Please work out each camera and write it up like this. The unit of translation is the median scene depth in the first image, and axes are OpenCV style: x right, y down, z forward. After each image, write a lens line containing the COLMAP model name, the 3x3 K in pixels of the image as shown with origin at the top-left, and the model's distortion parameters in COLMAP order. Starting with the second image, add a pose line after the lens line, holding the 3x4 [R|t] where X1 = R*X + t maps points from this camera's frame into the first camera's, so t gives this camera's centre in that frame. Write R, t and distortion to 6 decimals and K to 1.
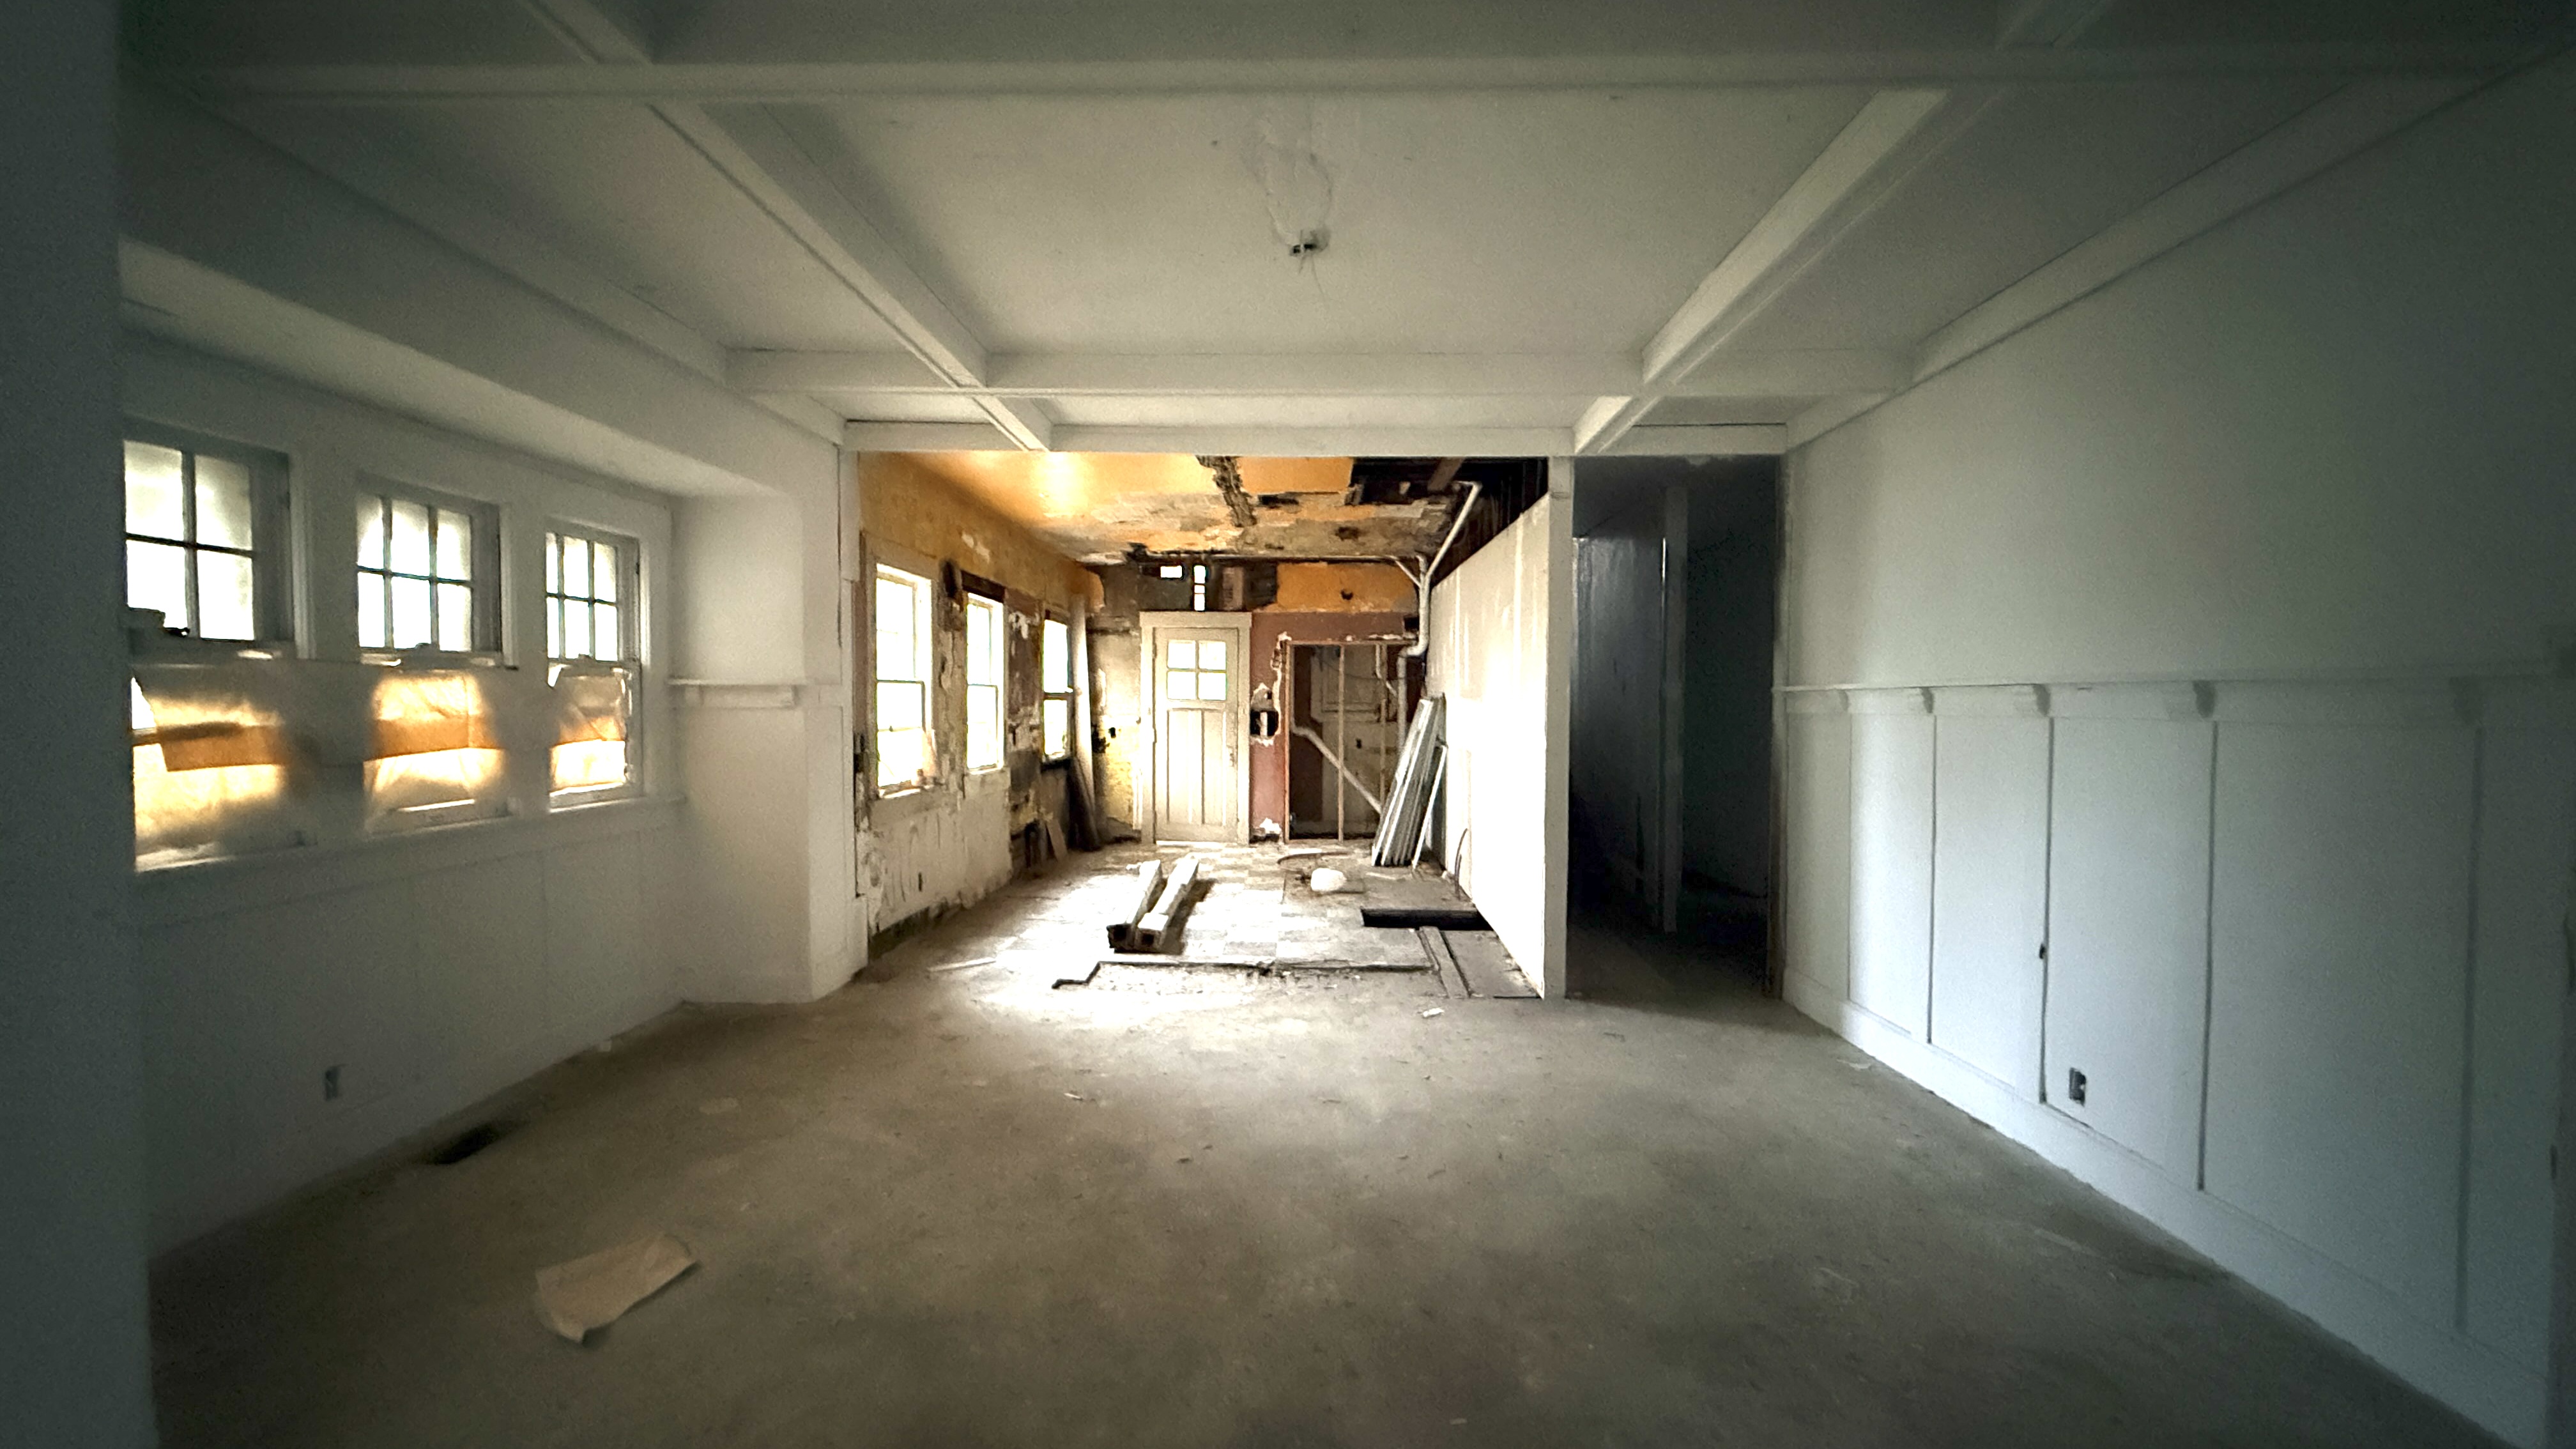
lens RADIAL K [[1012.8, 0, 1280.4], [0, 1012.8, 725.0], [0, 0, 1]] dist [-0.000490, -0.000158]
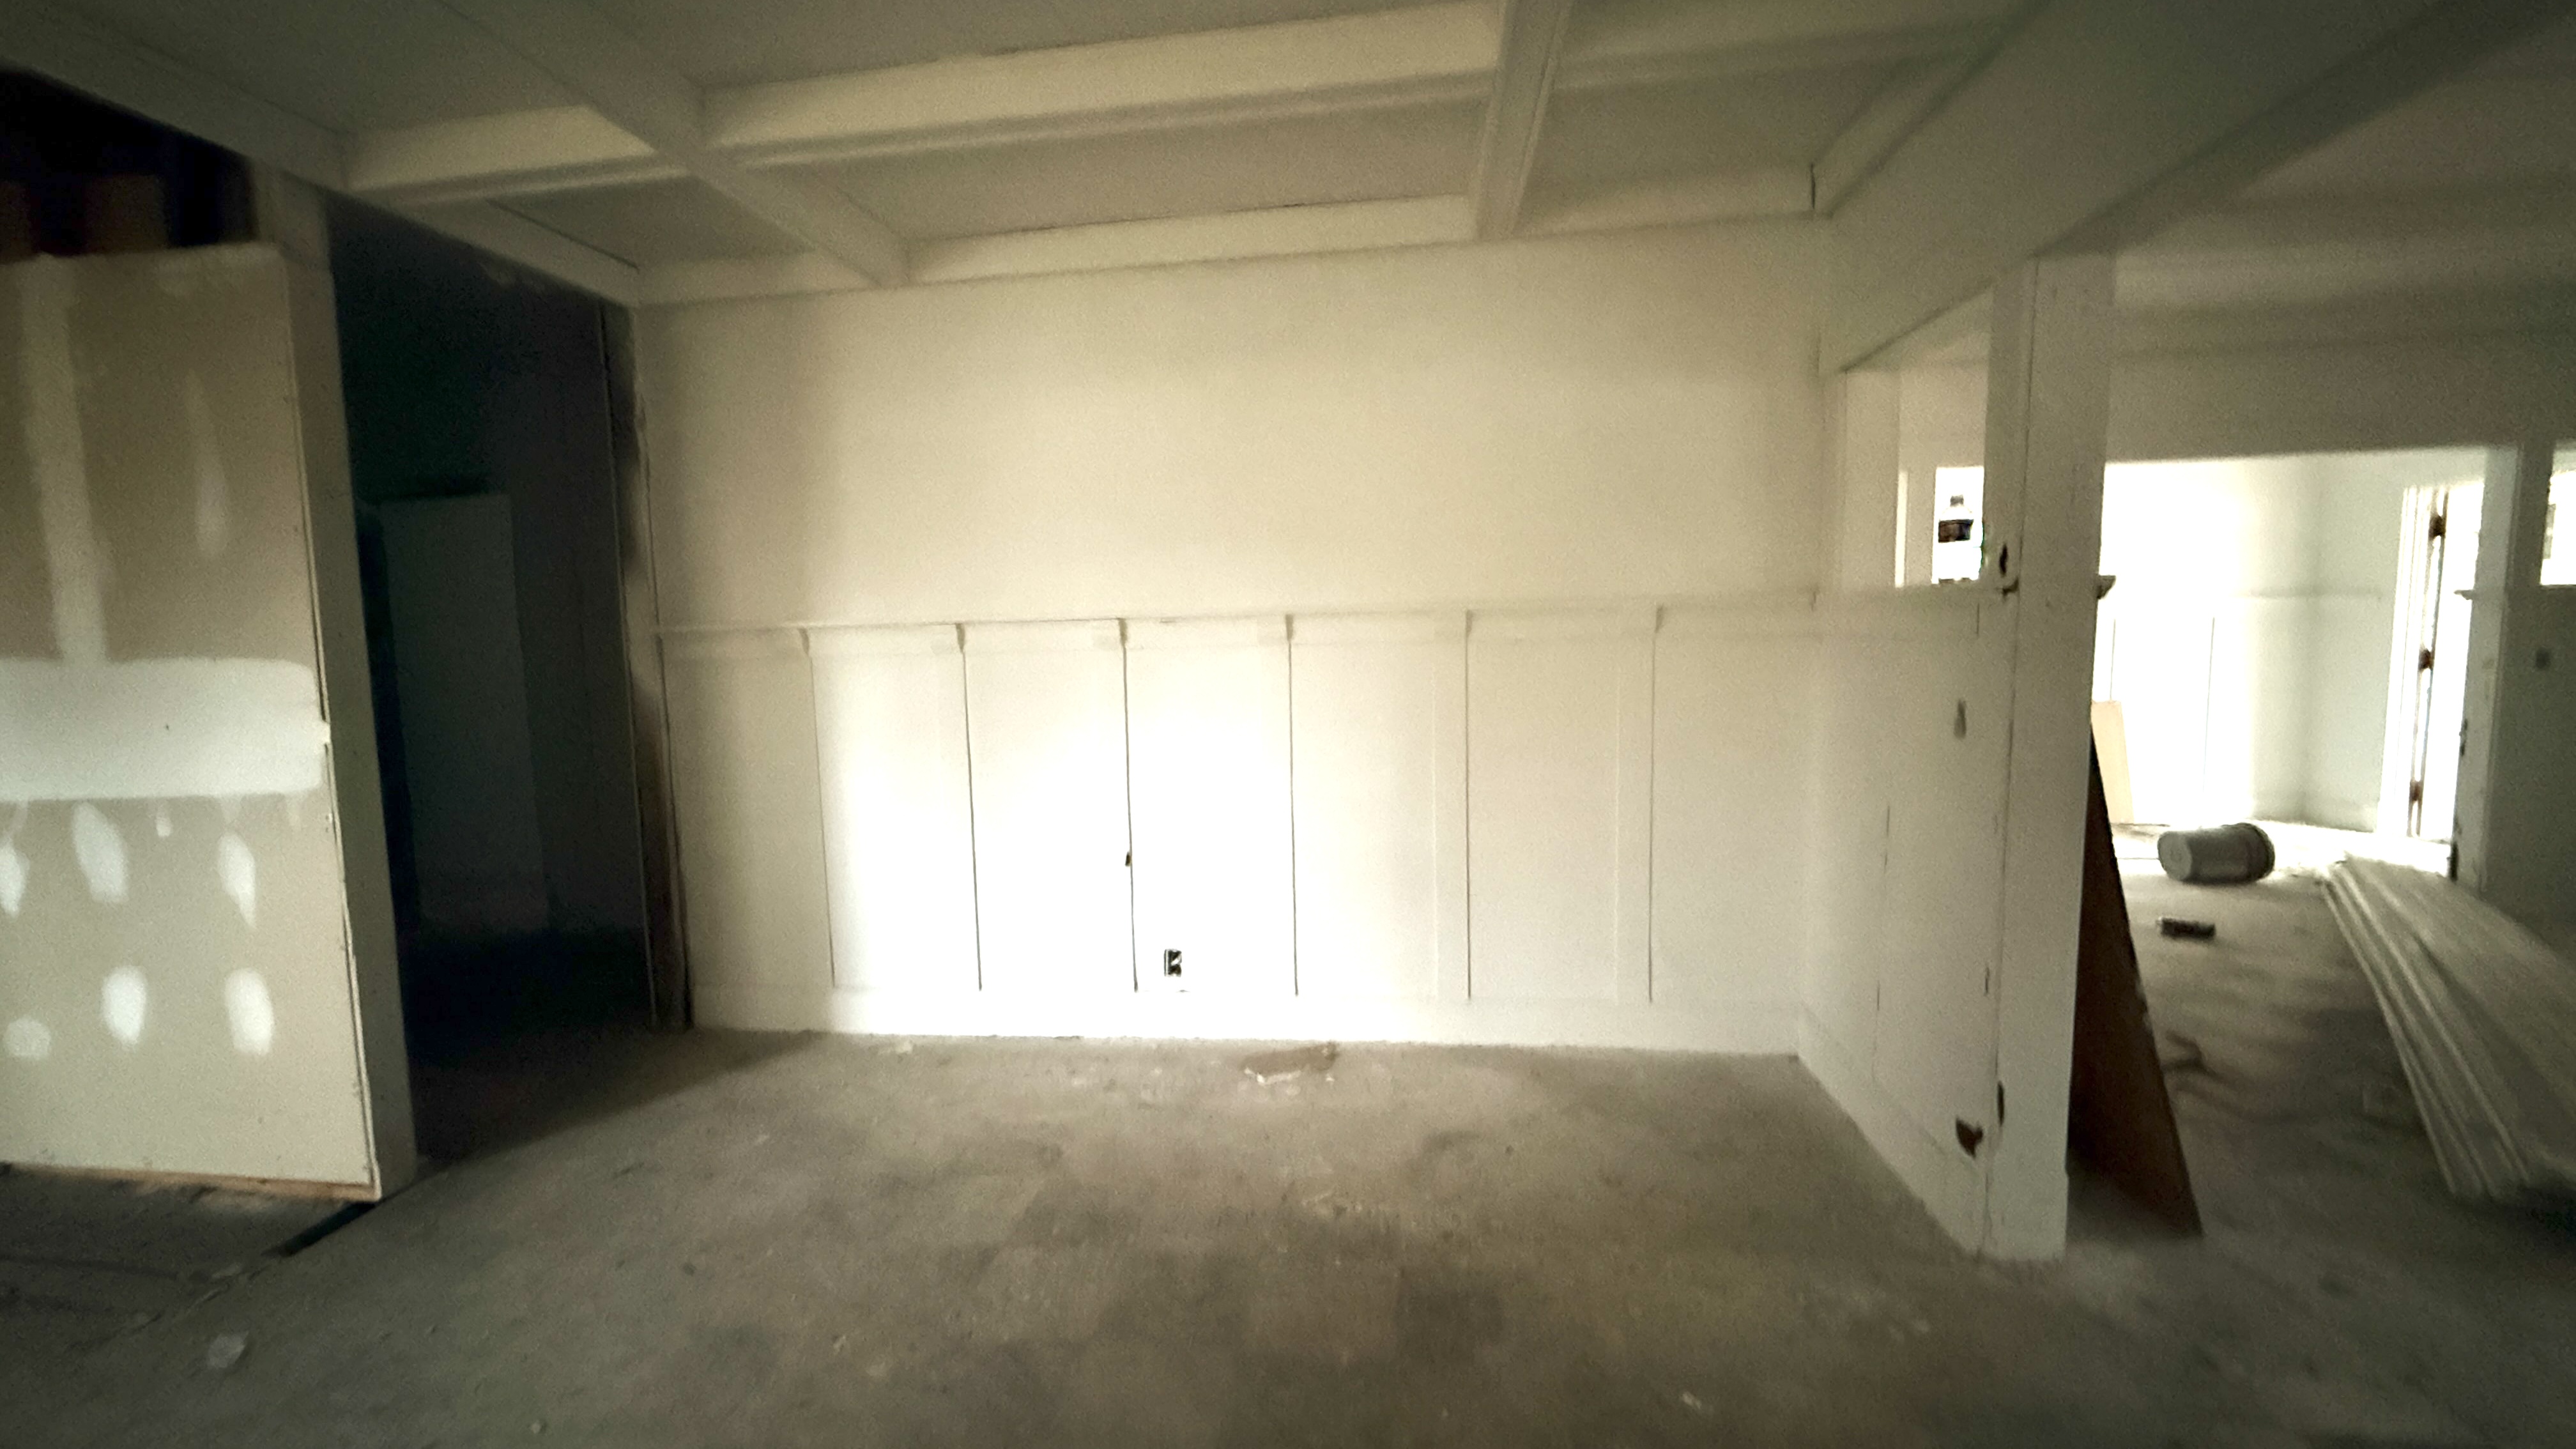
lens RADIAL K [[1012.8, 0, 1280.4], [0, 1012.8, 725.0], [0, 0, 1]] dist [-0.000490, -0.000158]
pose [[0.105982, -0.091198, 0.990177, -0.320339], [0.044658, 0.995217, 0.086883, -0.012959], [-0.993365, 0.035012, 0.109548, 0.703120]]
